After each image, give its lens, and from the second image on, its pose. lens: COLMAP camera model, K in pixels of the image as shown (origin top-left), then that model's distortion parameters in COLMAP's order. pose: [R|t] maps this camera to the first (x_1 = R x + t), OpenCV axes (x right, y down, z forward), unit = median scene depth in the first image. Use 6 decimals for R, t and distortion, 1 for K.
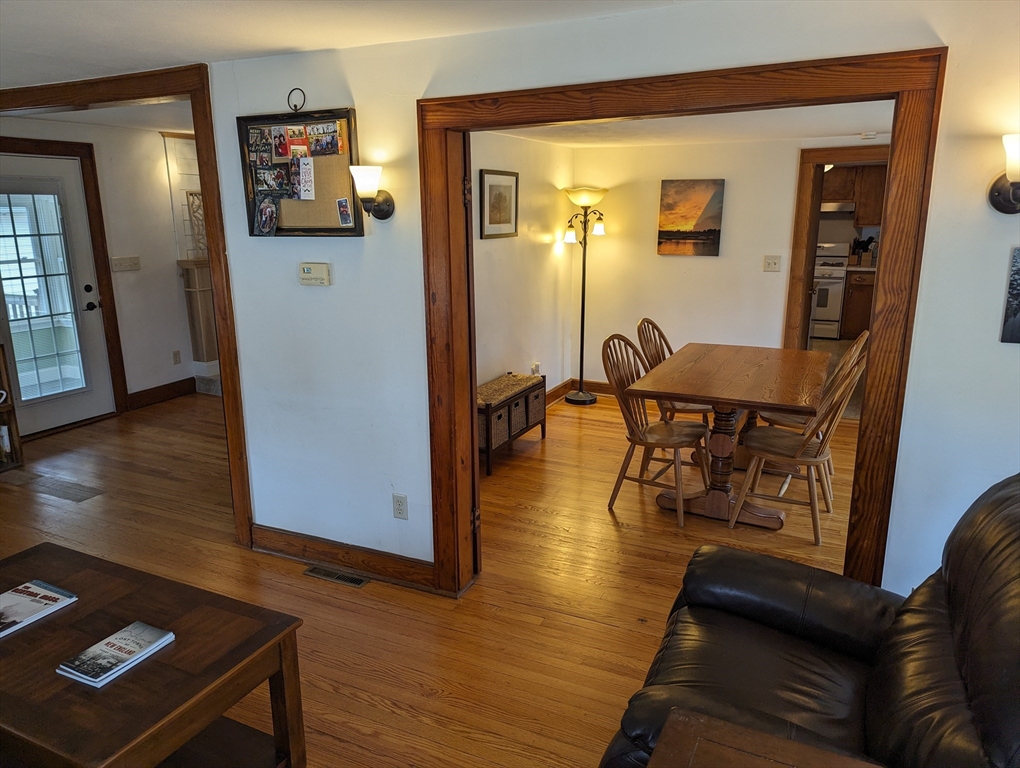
lens RADIAL K [[717.7, 0, 511.4], [0, 717.7, 381.6], [0, 0, 1]] dist [0.072090, -0.068156]
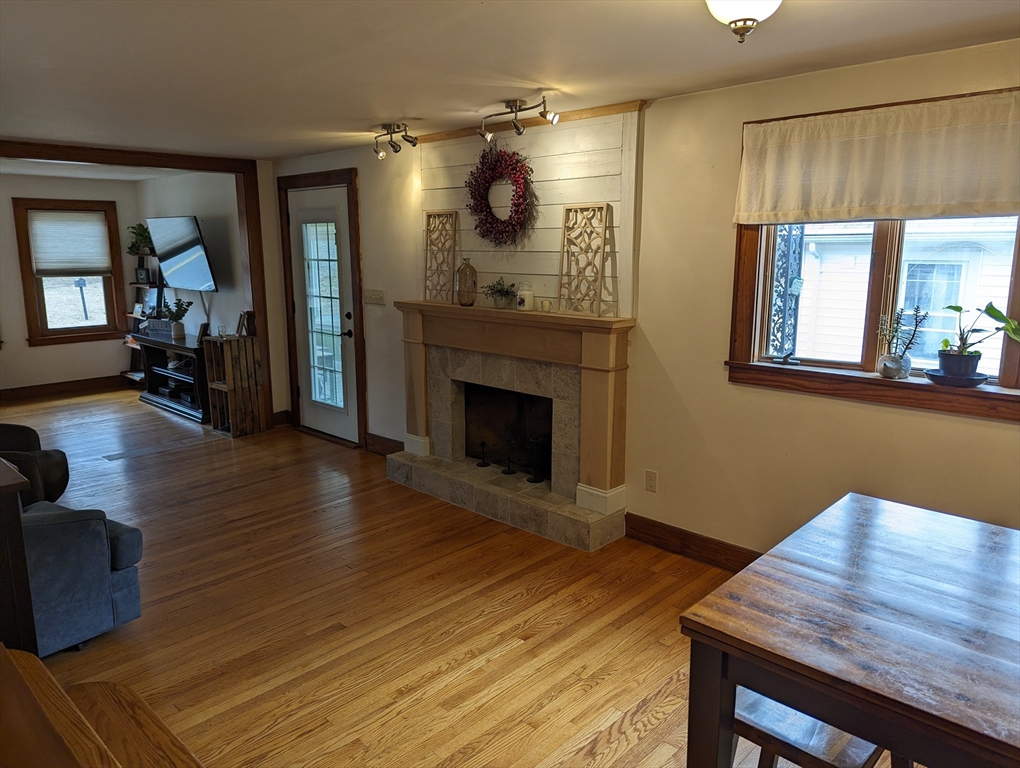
lens RADIAL K [[717.7, 0, 515.8], [0, 717.7, 377.5], [0, 0, 1]] dist [0.072090, -0.068156]
pose [[-0.296261, 0.183788, -0.937258, 0.529248], [-0.219287, 0.942008, 0.254034, -0.630460], [0.929593, 0.280789, -0.238778, 2.665591]]
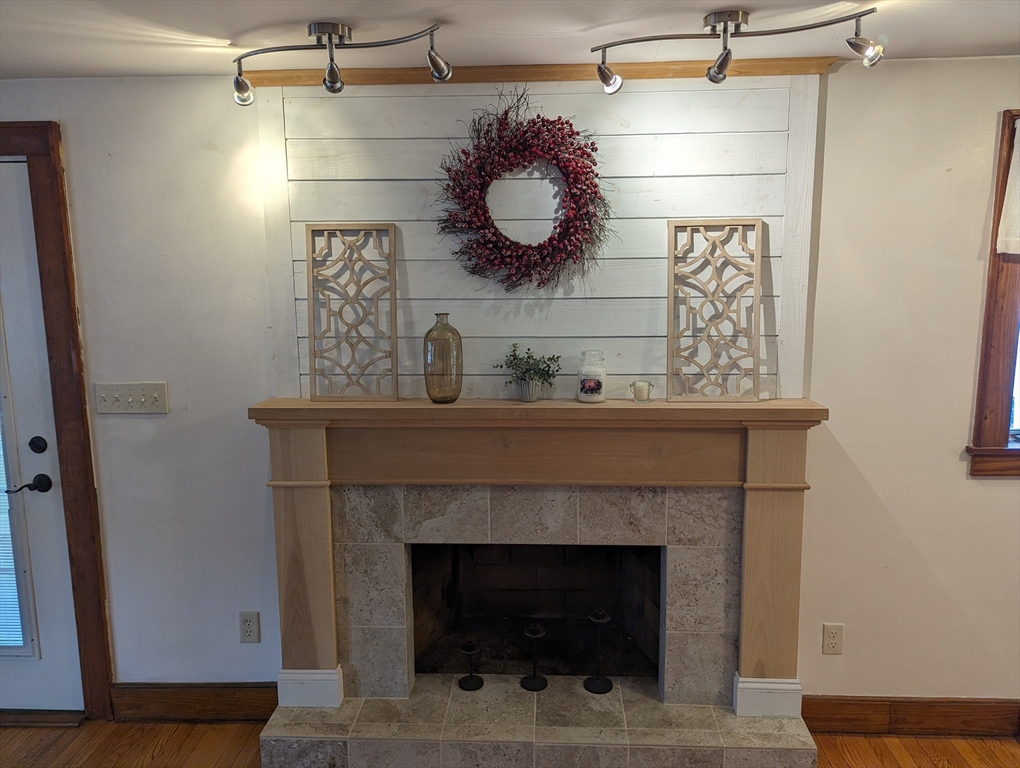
lens RADIAL K [[717.7, 0, 513.0], [0, 717.7, 380.0], [0, 0, 1]] dist [0.072090, -0.068156]
pose [[0.406779, 0.139252, -0.902851, -0.101389], [-0.207893, 0.976493, 0.056945, -0.460192], [0.889557, 0.164532, 0.426167, 1.924994]]
